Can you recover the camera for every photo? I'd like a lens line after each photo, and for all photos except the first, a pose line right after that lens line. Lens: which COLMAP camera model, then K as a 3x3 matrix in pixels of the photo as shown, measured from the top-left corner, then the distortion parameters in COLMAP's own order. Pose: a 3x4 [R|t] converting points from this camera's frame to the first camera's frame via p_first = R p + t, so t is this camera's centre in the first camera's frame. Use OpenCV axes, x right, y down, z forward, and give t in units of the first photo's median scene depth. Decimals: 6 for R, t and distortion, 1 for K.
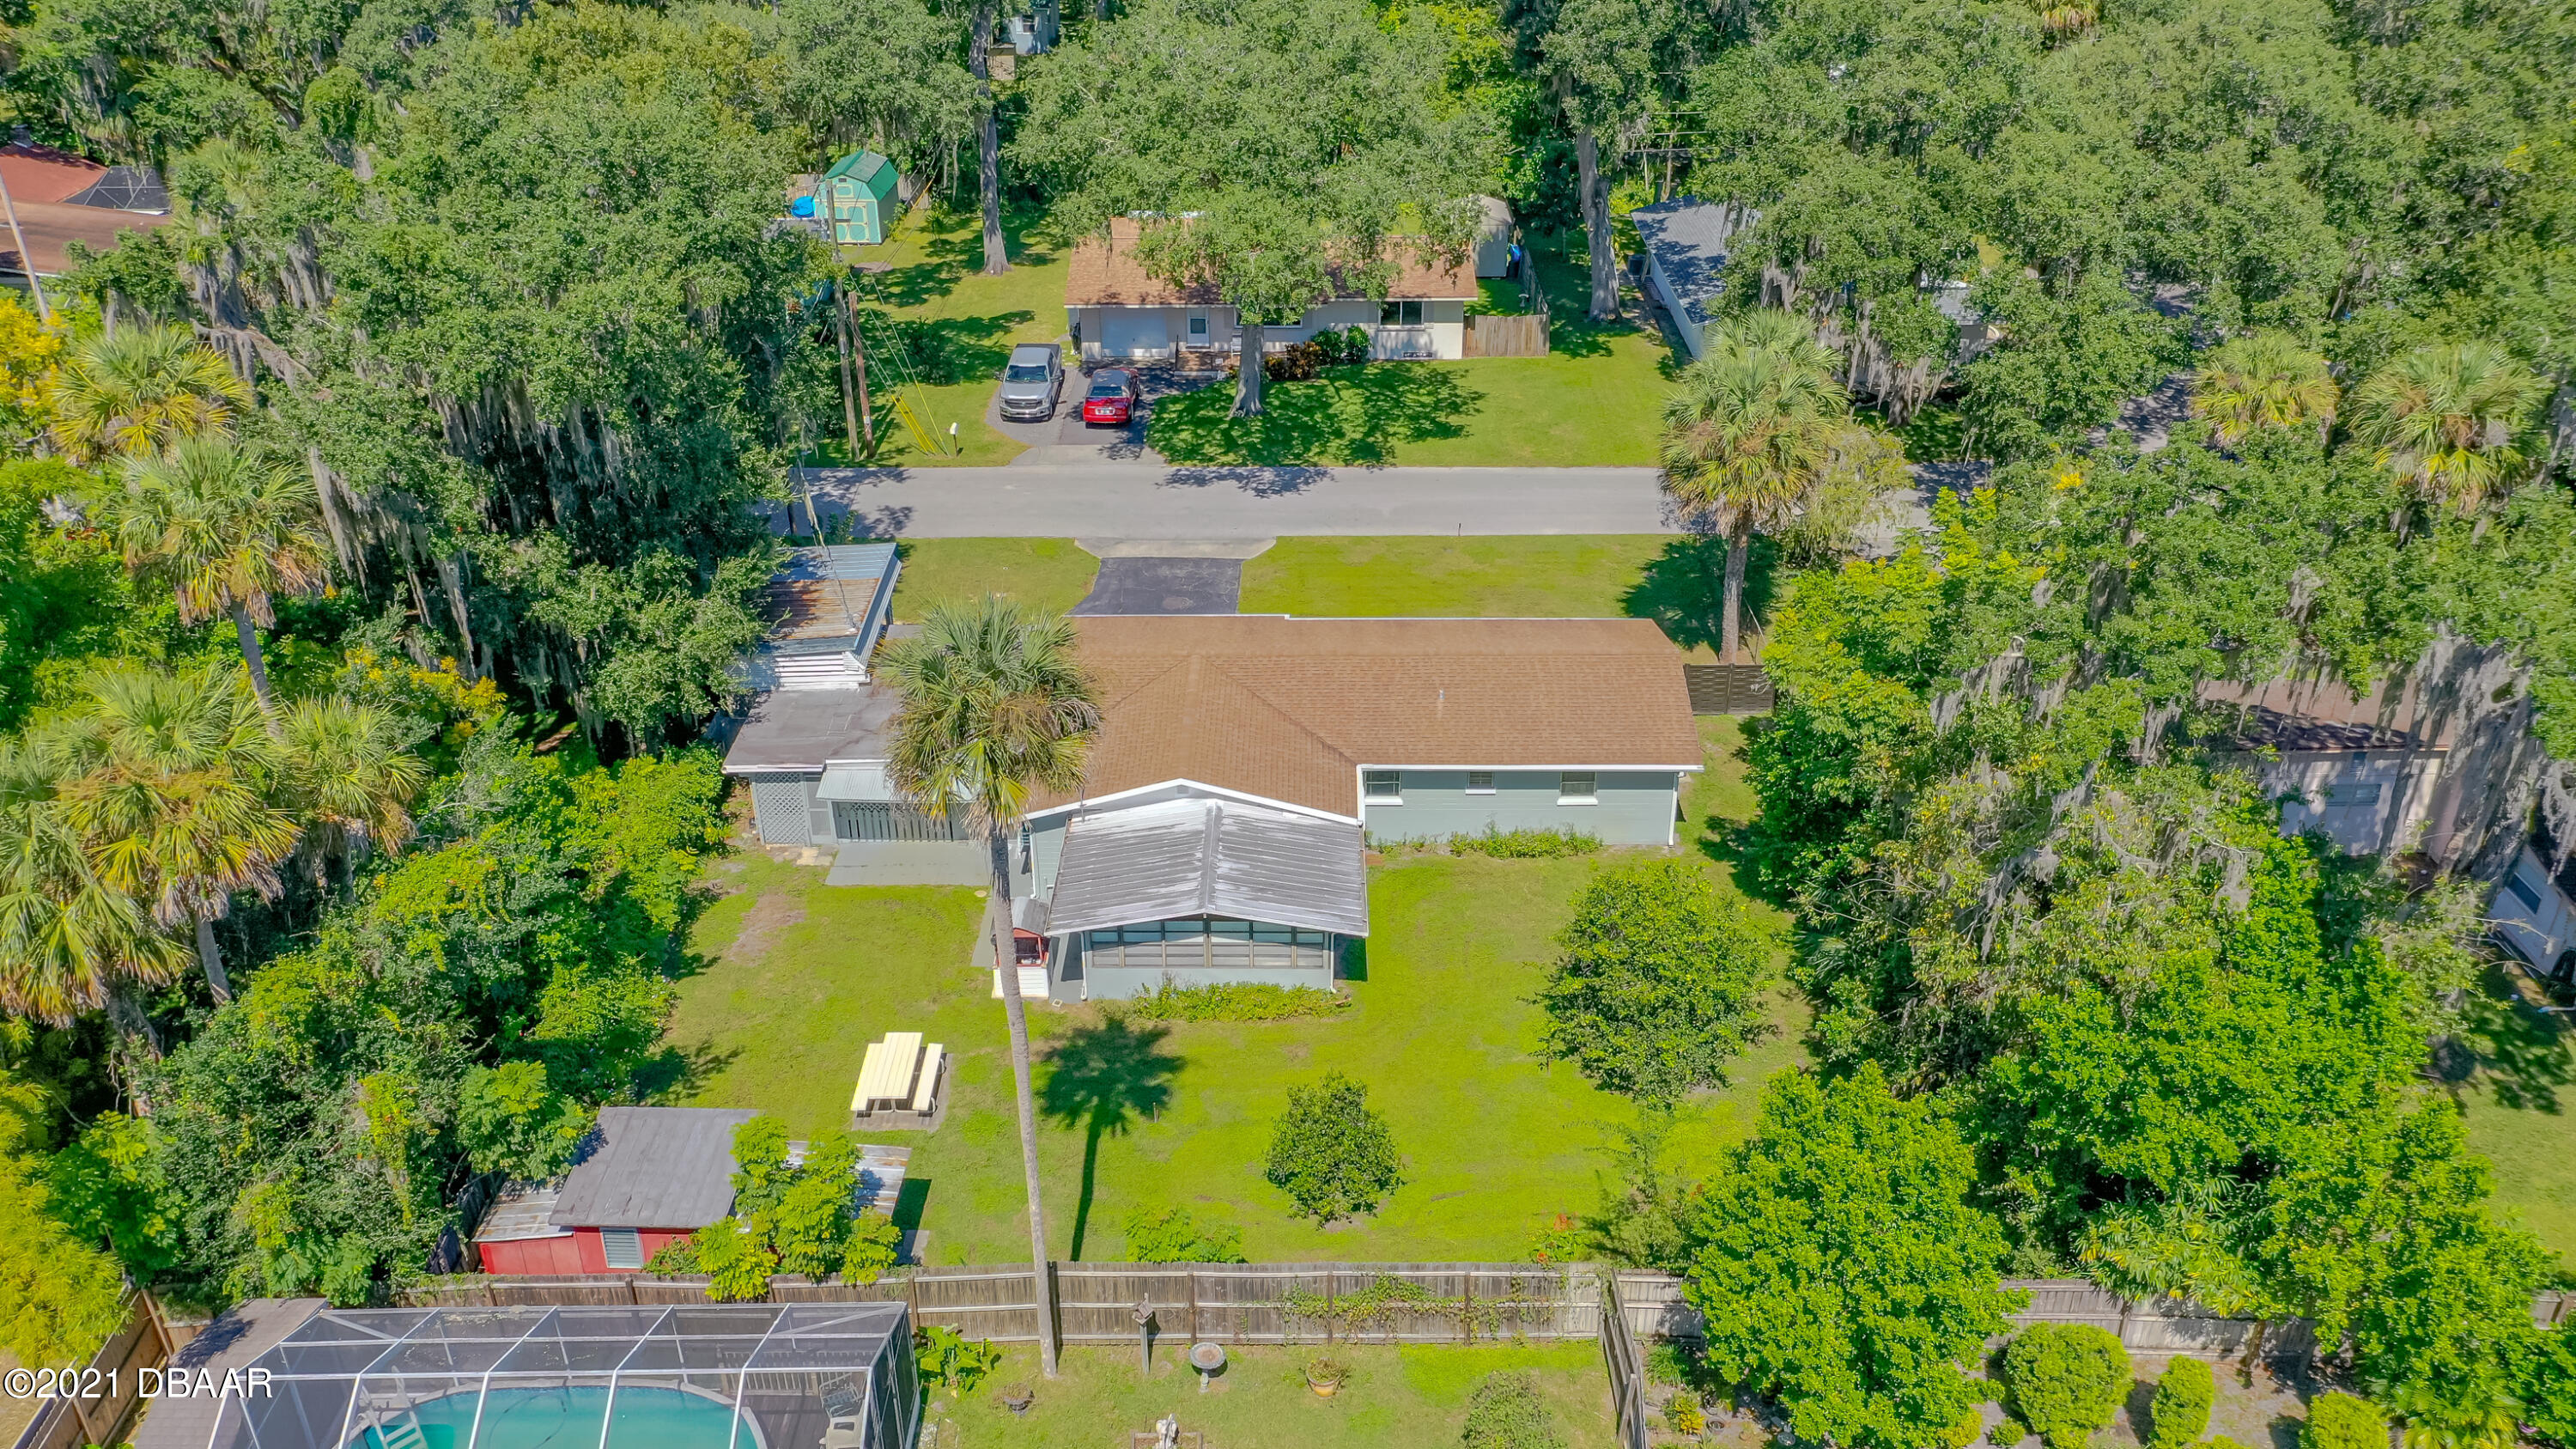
lens RADIAL K [[2053.7, 0, 1274.8], [0, 2053.7, 722.4], [0, 0, 1]] dist [0.000942, 0.005408]
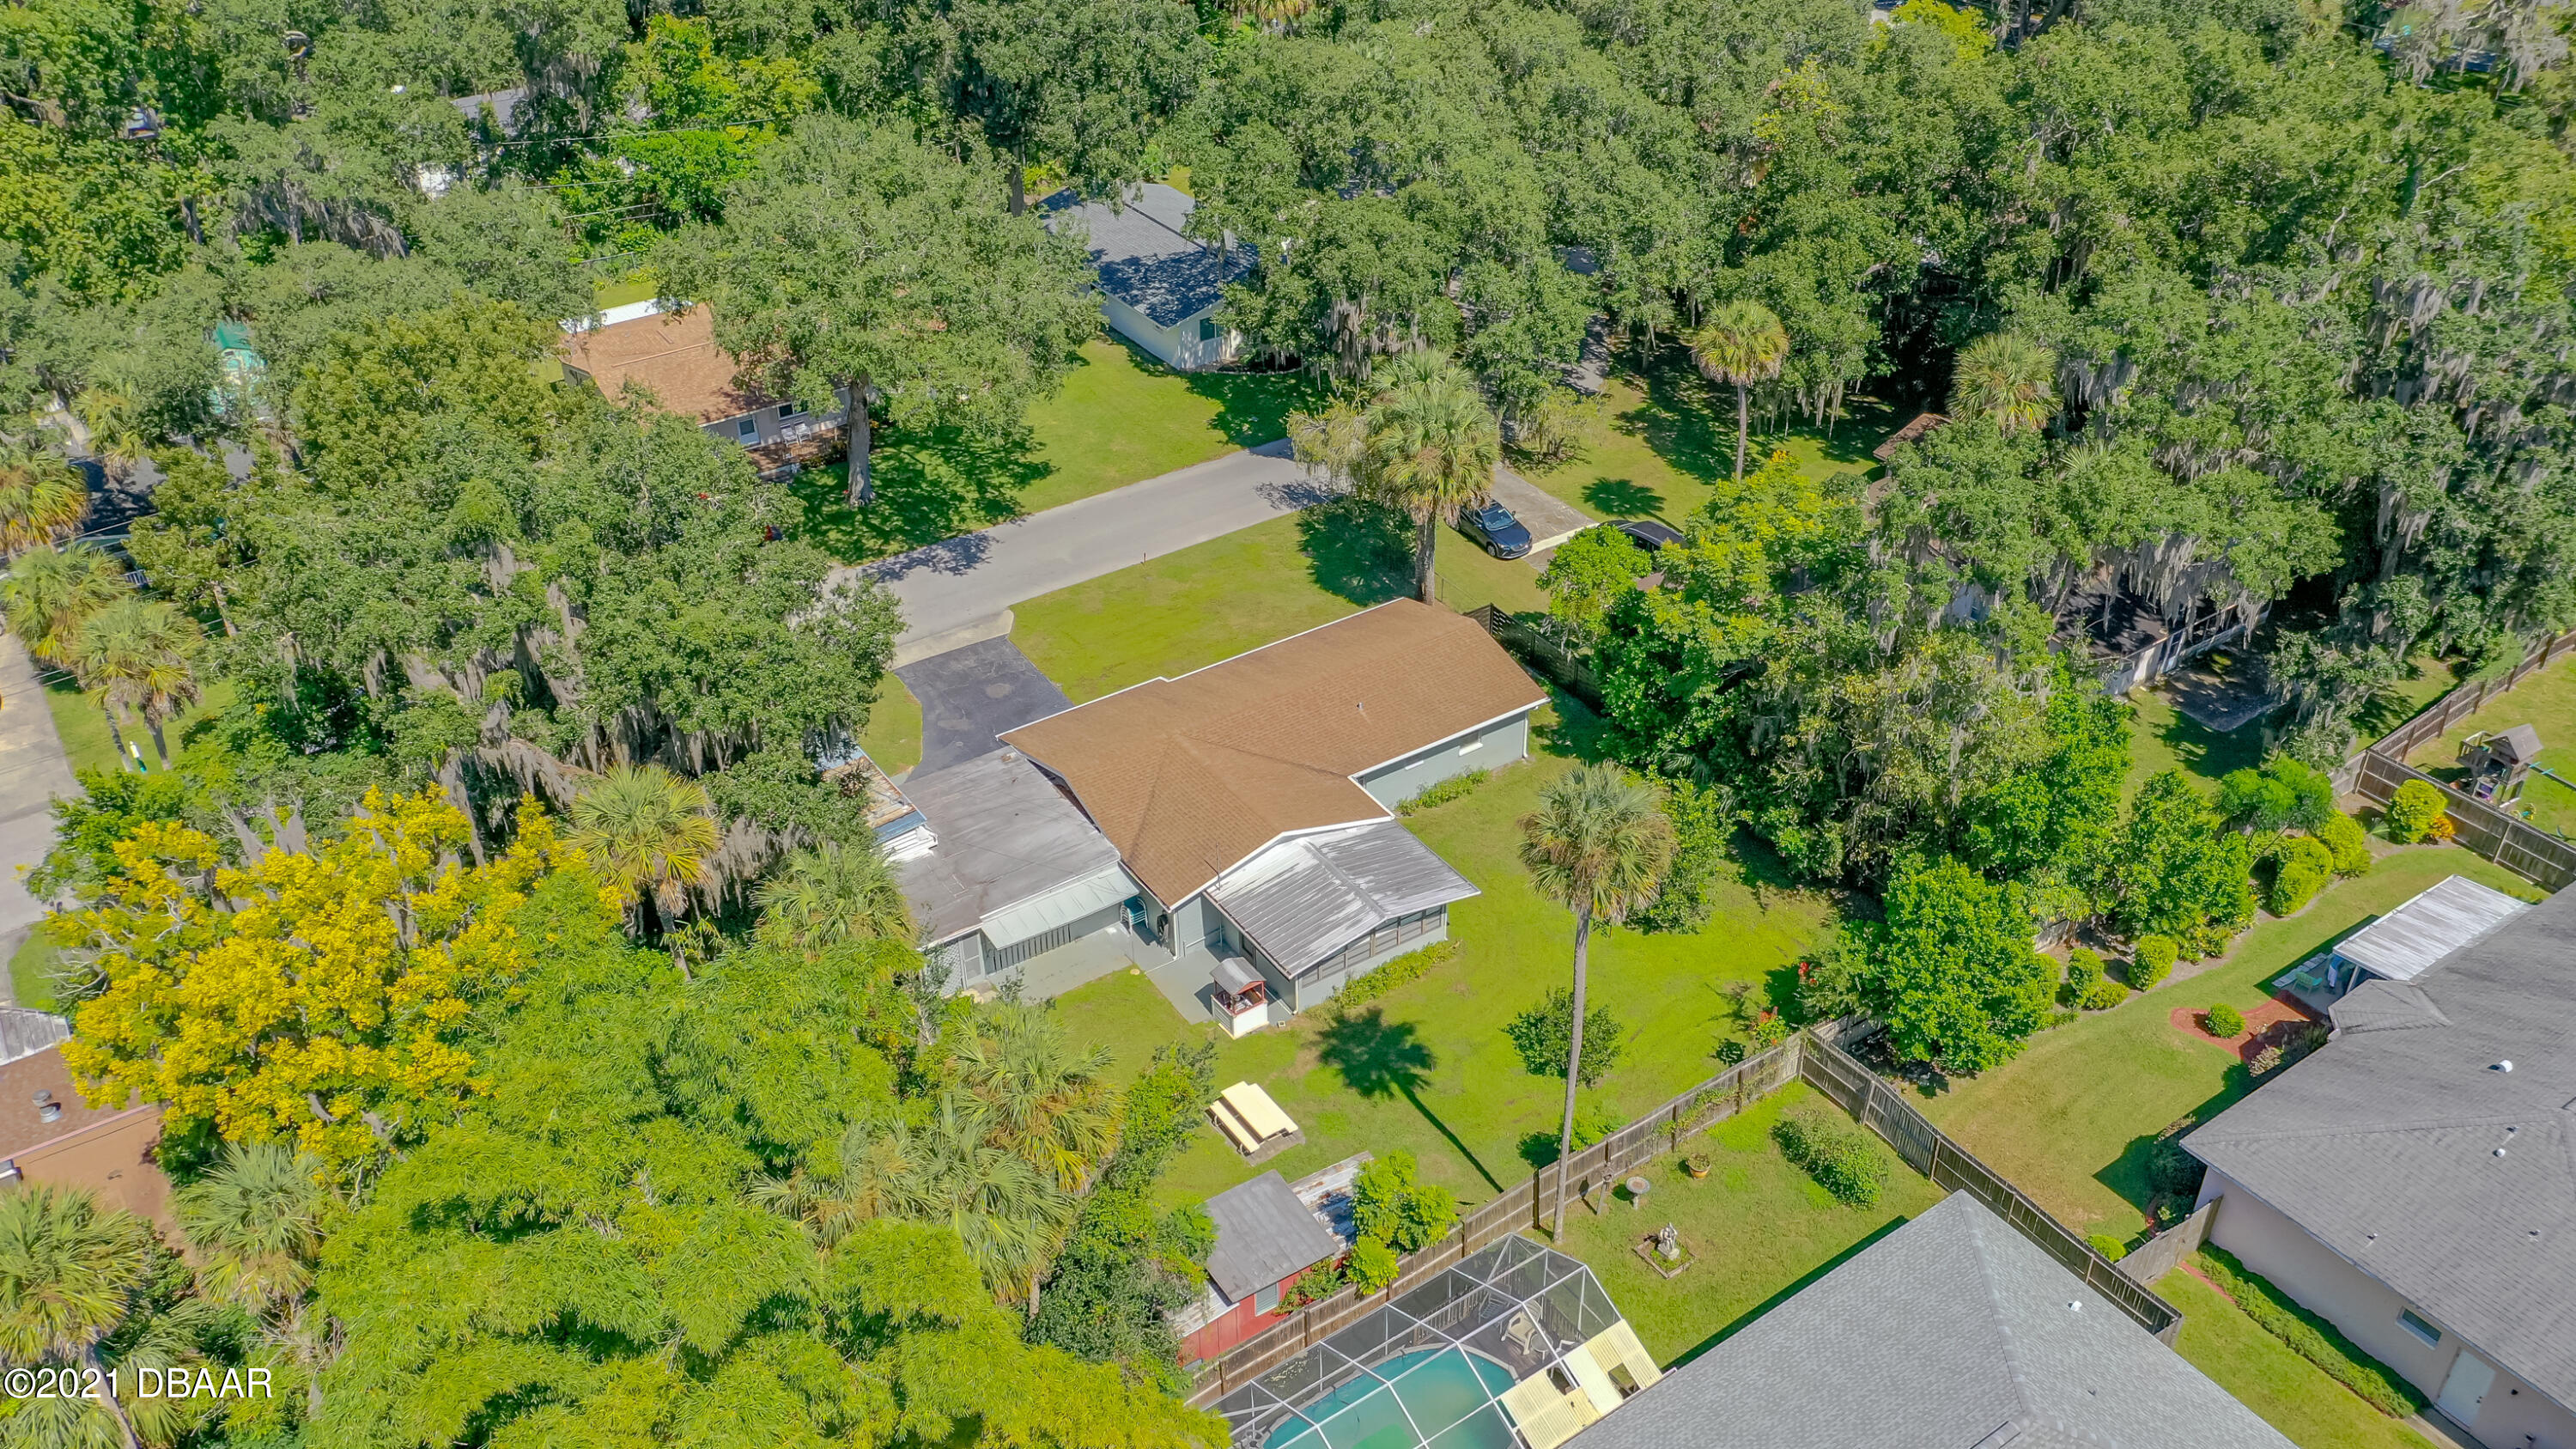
lens RADIAL K [[2053.7, 0, 1296.4], [0, 2053.7, 723.7], [0, 0, 1]] dist [0.000942, 0.005408]
pose [[0.827140, -0.316194, 0.464609, -0.585006], [0.273602, 0.948686, 0.158545, -0.228265], [-0.490899, -0.004021, 0.871207, -0.145202]]
